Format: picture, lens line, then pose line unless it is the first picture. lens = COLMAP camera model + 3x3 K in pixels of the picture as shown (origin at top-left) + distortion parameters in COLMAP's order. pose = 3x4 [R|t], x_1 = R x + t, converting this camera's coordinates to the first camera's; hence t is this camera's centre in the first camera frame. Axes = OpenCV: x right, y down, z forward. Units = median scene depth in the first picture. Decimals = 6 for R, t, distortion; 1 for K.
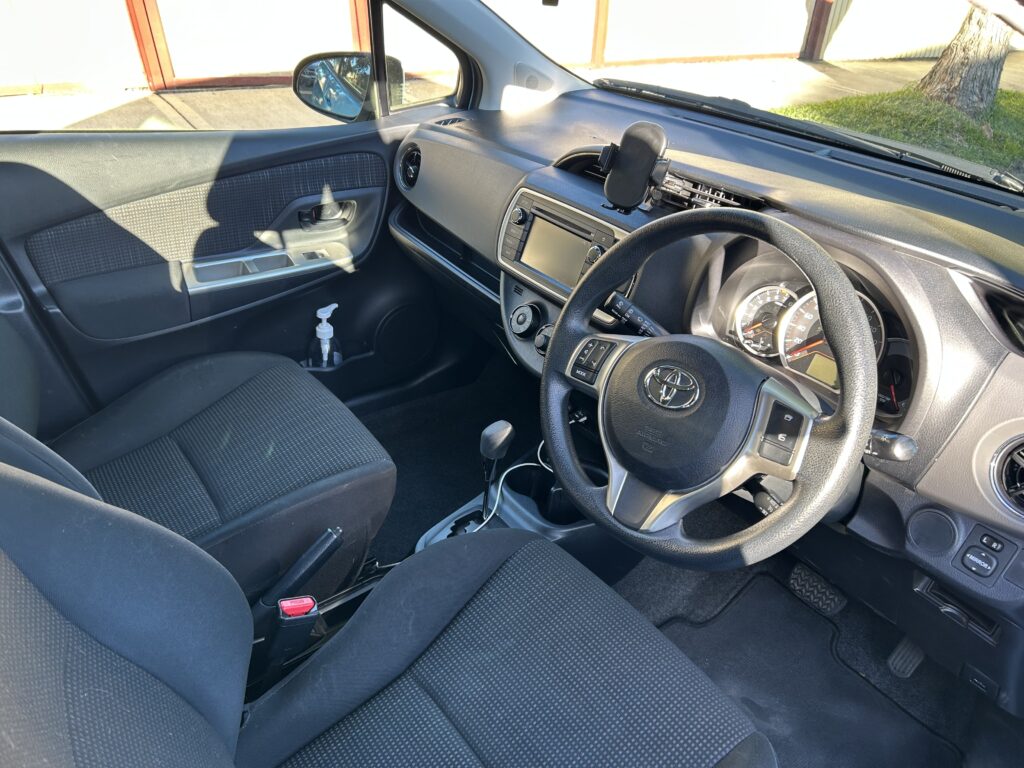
lens RADIAL K [[765.0, 0, 512.0], [0, 765.0, 384.0], [0, 0, 1]] dist [0.001239, 0.001772]
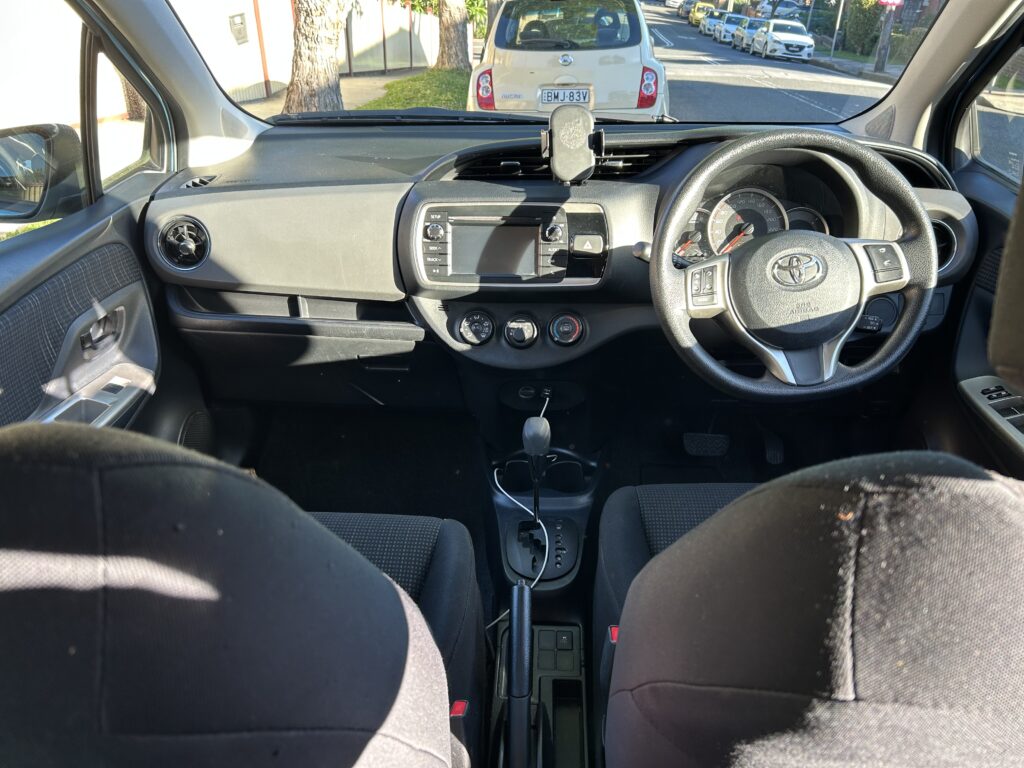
lens RADIAL K [[765.0, 0, 512.0], [0, 765.0, 384.0], [0, 0, 1]] dist [0.001239, 0.001772]
pose [[0.631164, -0.386792, 0.672328, -0.513455], [0.431691, 0.895312, 0.109815, -0.085405], [-0.644419, 0.220926, 0.732063, 0.199078]]
